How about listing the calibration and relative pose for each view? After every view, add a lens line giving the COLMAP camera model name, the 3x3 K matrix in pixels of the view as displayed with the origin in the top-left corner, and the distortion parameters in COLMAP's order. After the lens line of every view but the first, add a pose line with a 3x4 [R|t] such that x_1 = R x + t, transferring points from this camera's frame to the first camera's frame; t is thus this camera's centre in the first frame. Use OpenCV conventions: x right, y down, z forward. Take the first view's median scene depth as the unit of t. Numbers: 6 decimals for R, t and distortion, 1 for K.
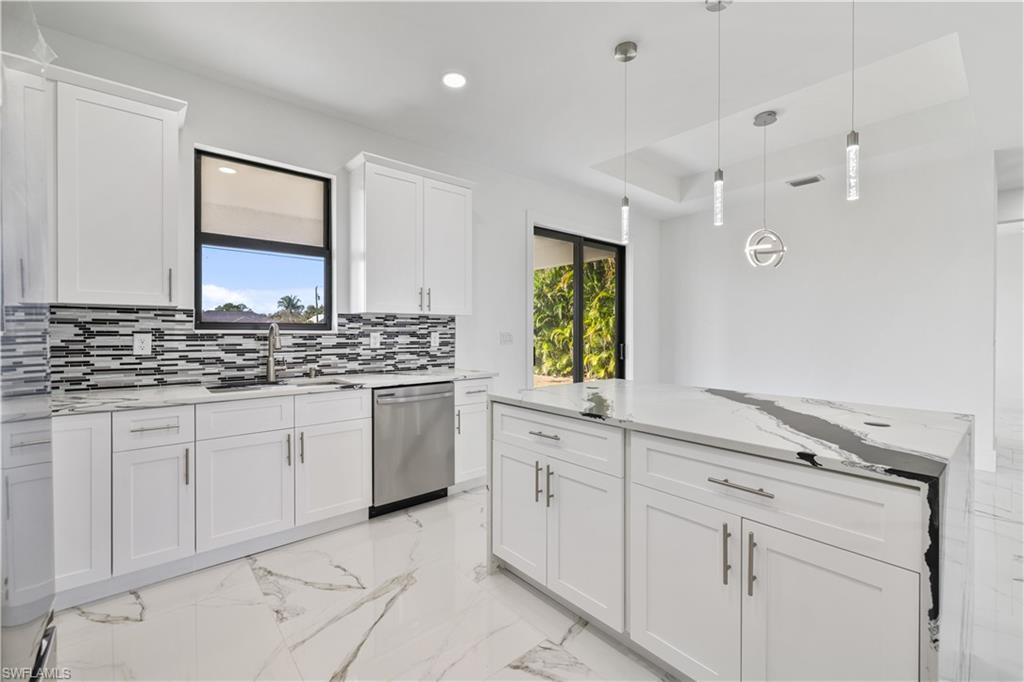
lens RADIAL K [[427.4, 0, 513.3], [0, 427.4, 330.4], [0, 0, 1]] dist [-0.001722, 0.000651]
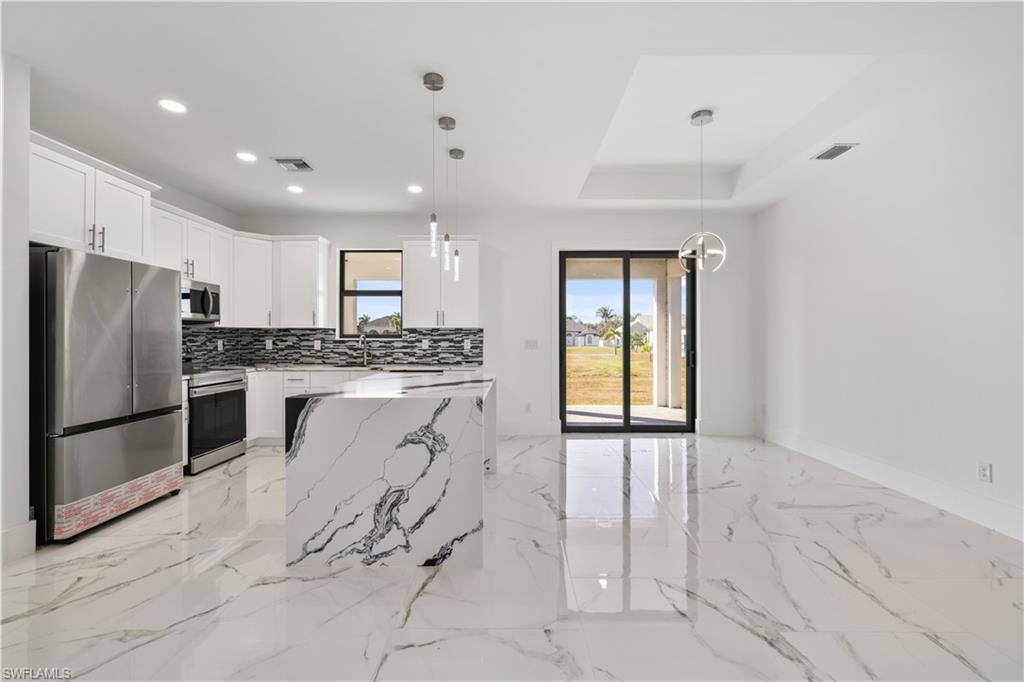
lens RADIAL K [[427.4, 0, 509.6], [0, 427.4, 336.7], [0, 0, 1]] dist [-0.001722, 0.000651]
pose [[0.754357, -0.005129, -0.656444, 1.029177], [0.003303, 0.999986, -0.004018, 0.001485], [0.656456, 0.000863, 0.754364, -0.015574]]
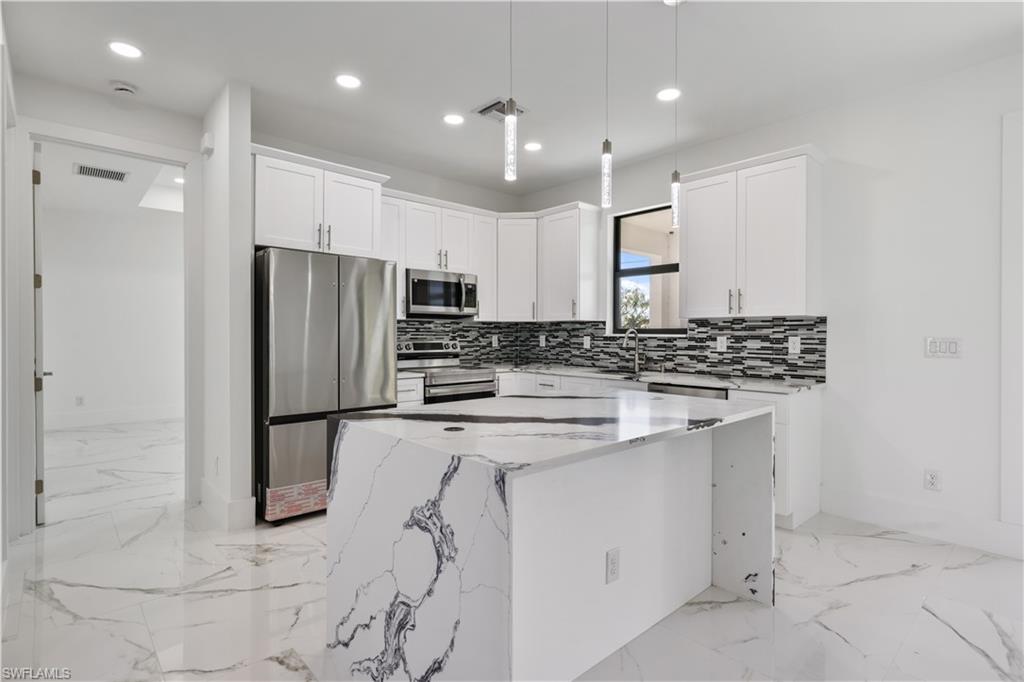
lens RADIAL K [[502.6, 0, 516.0], [0, 502.6, 336.7], [0, 0, 1]] dist [0.001799, -0.000710]
pose [[0.036176, 0.004016, -0.999337, 0.895733], [-0.001320, 0.999991, 0.003971, 0.001368], [0.999345, 0.001175, 0.036181, 0.487140]]
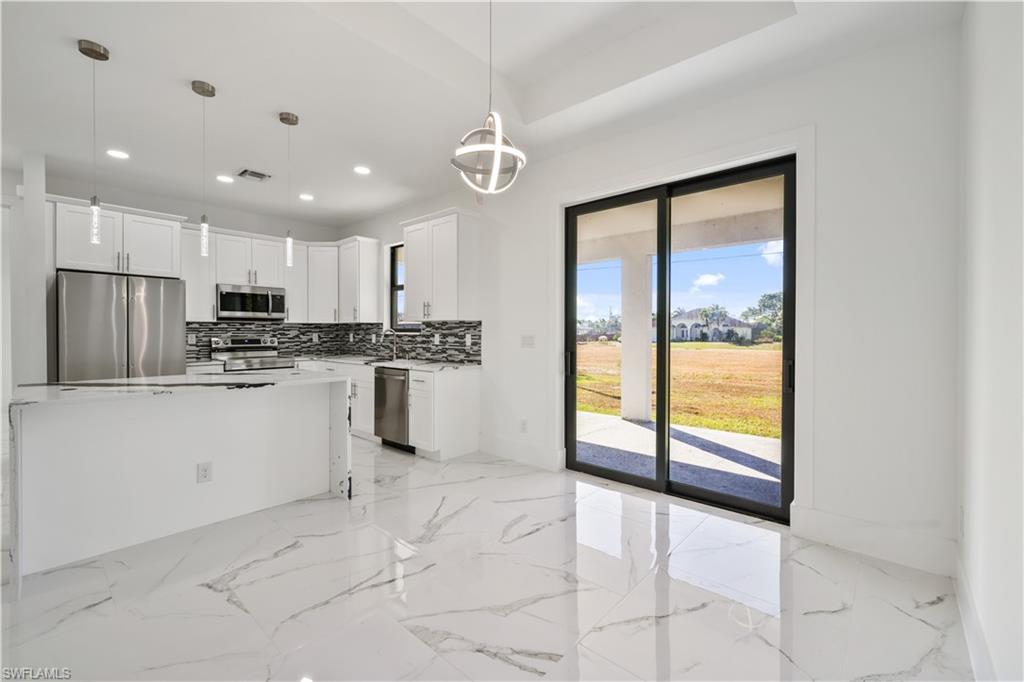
lens RADIAL K [[427.4, 0, 515.7], [0, 427.4, 336.1], [0, 0, 1]] dist [-0.001722, 0.000651]
pose [[0.136139, 0.007915, -0.990658, 1.220051], [-0.000223, 0.999968, 0.007959, 0.000012], [0.990690, -0.000862, 0.136136, 1.116004]]
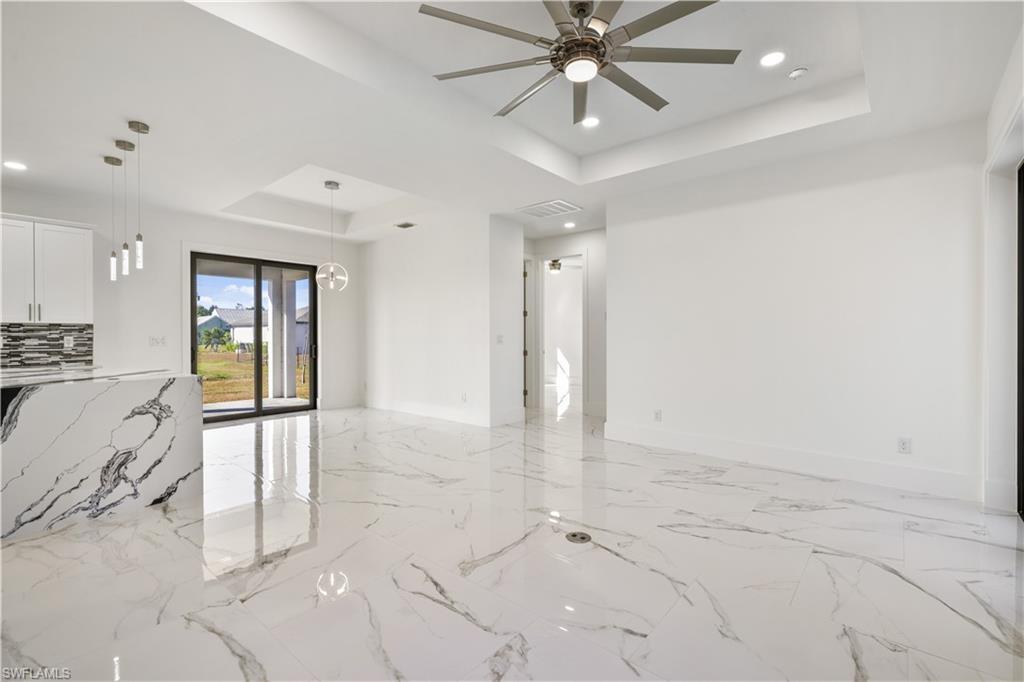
lens RADIAL K [[457.1, 0, 515.7], [0, 457.1, 337.4], [0, 0, 1]] dist [-0.001996, 0.001888]
pose [[0.986473, -0.004747, 0.163856, 1.086154], [0.003736, 0.999972, 0.006476, 0.003889], [-0.163882, -0.005776, 0.986463, -0.704181]]
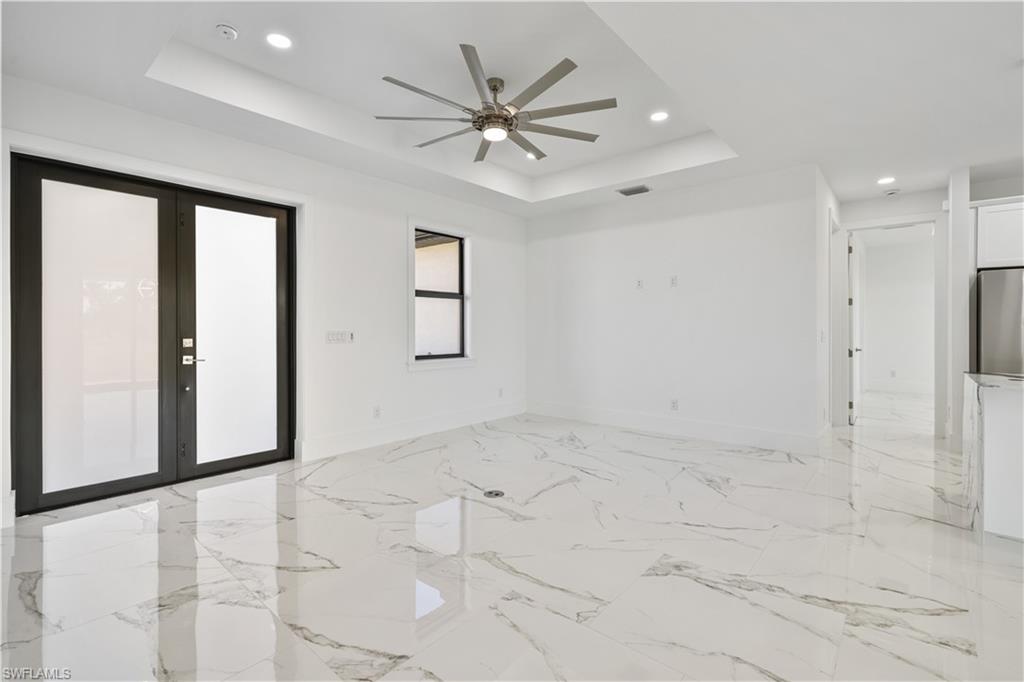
lens RADIAL K [[457.1, 0, 510.1], [0, 457.1, 330.3], [0, 0, 1]] dist [-0.001996, 0.001888]
pose [[-0.989215, -0.001020, -0.146466, 1.458860], [-0.001984, 0.999977, 0.006436, 0.000809], [0.146456, 0.006657, -0.989195, 1.165343]]
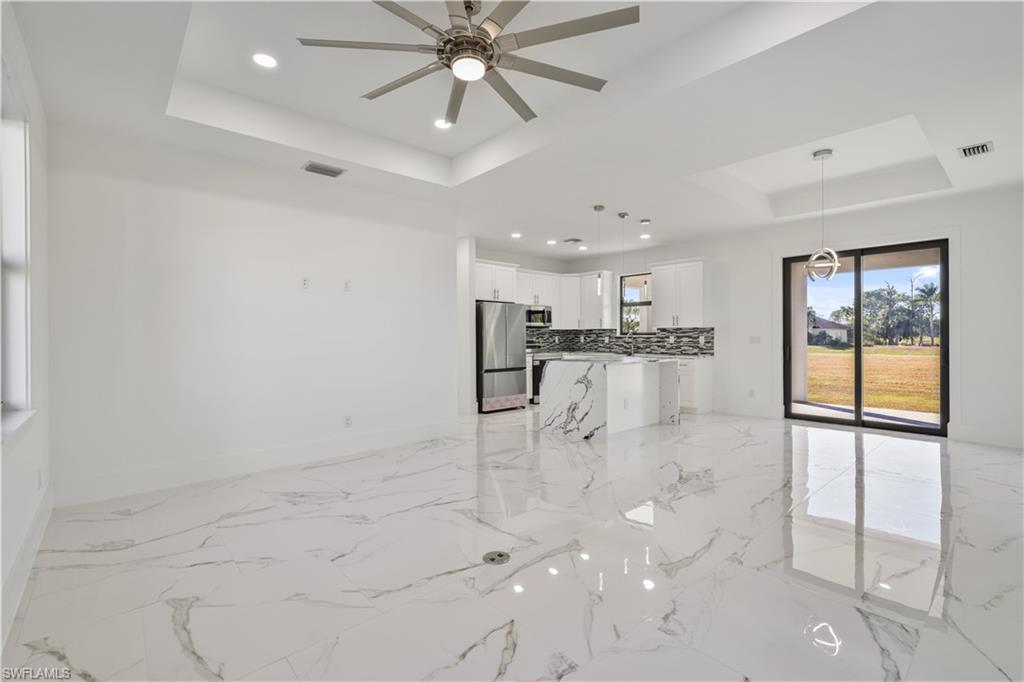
lens RADIAL K [[457.1, 0, 508.9], [0, 457.1, 336.1], [0, 0, 1]] dist [-0.001996, 0.001888]
pose [[0.010890, -0.001794, -0.999939, 2.129552], [0.005188, 0.999985, -0.001737, 0.004329], [0.999927, -0.005169, 0.010899, 0.134976]]
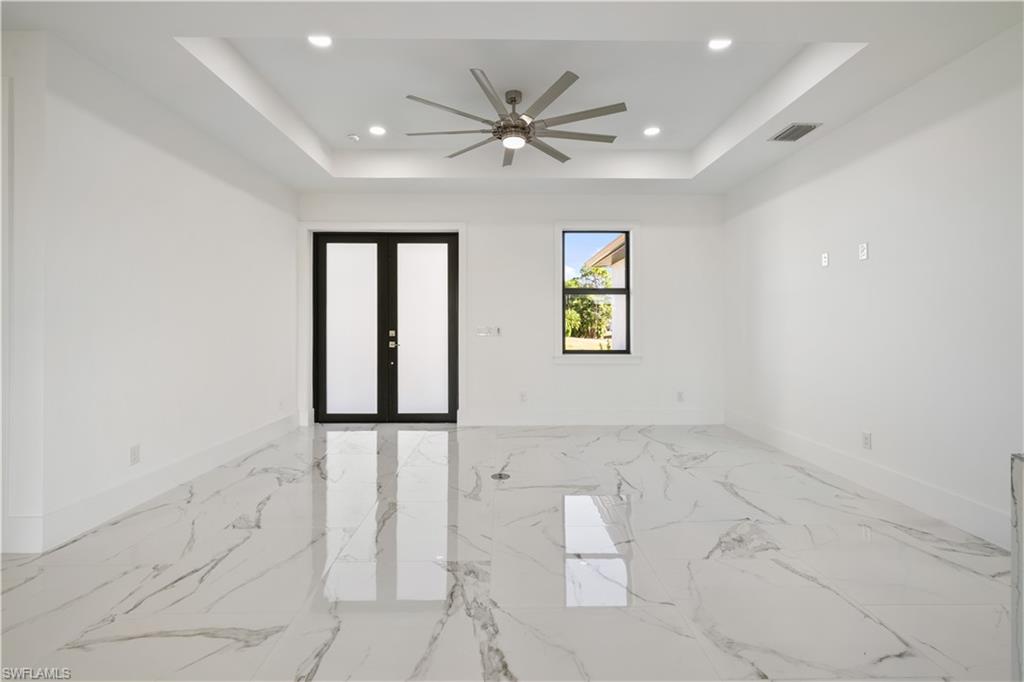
lens RADIAL K [[457.1, 0, 510.3], [0, 457.1, 324.8], [0, 0, 1]] dist [-0.001996, 0.001888]
pose [[-0.772325, -0.001876, 0.635225, 0.599038], [-0.001231, 0.999998, 0.001457, 0.005019], [-0.635226, 0.000344, -0.772326, 0.984849]]
